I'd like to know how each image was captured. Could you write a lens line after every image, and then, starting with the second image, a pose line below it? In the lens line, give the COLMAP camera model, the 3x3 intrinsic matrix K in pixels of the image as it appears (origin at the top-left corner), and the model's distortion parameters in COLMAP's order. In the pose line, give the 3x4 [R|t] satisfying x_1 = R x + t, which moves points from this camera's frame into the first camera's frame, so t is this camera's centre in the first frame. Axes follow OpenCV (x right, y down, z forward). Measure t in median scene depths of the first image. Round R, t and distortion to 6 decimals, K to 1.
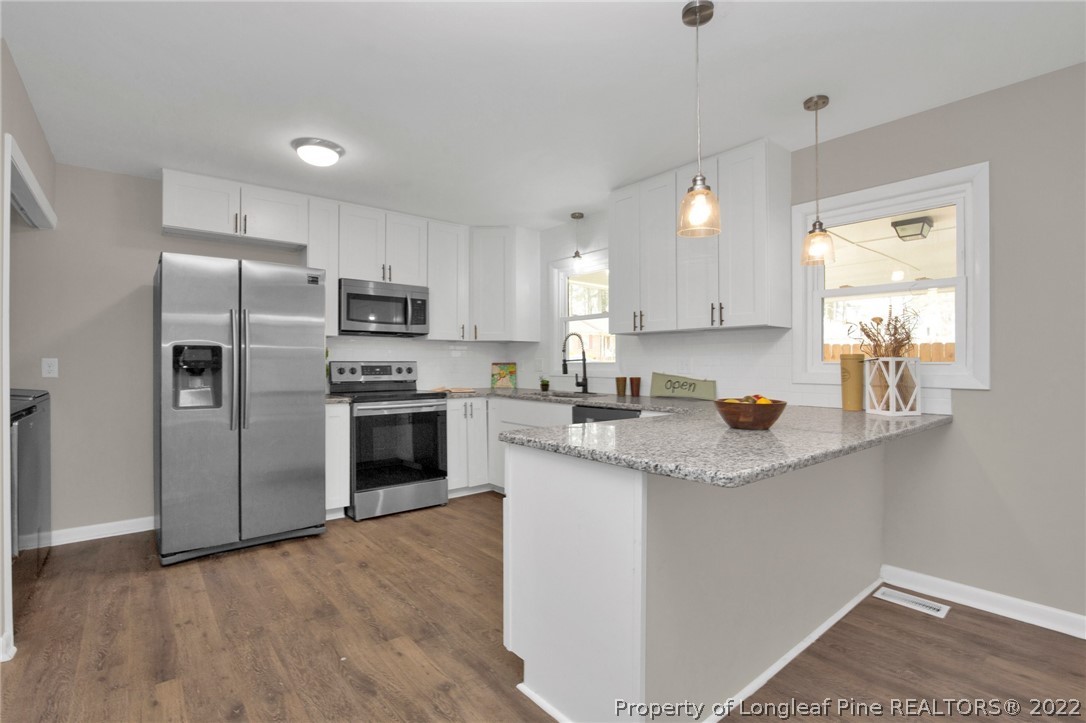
lens RADIAL K [[506.4, 0, 537.5], [0, 506.4, 361.2], [0, 0, 1]] dist [-0.032680, 0.000791]
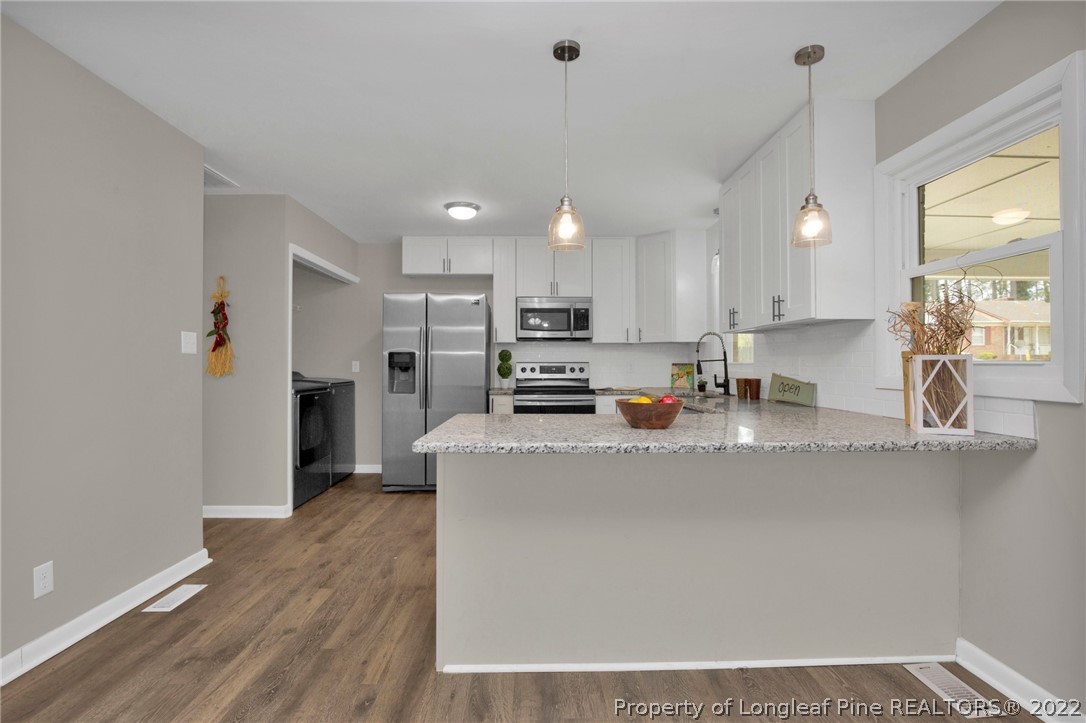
lens RADIAL K [[503.2, 0, 543.0], [0, 503.2, 361.5], [0, 0, 1]] dist [-0.047763, 0.000535]
pose [[0.787082, -0.003521, -0.616838, 0.473657], [0.002623, 0.999994, -0.002362, 0.001618], [0.616843, 0.000241, 0.787086, 0.043876]]
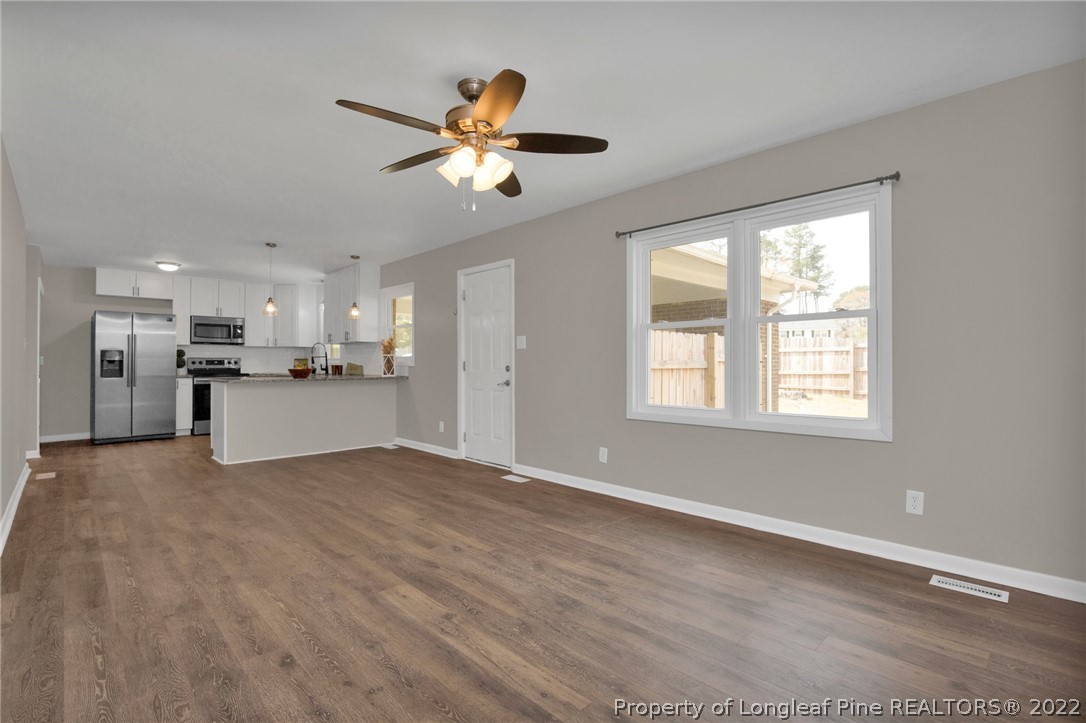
lens RADIAL K [[513.8, 0, 539.7], [0, 513.8, 357.1], [0, 0, 1]] dist [-0.041471, 0.011120]
pose [[0.996595, -0.002126, 0.082420, 0.862380], [0.002924, 0.999950, -0.009565, 0.022565], [-0.082396, 0.009773, 0.996552, -1.159248]]
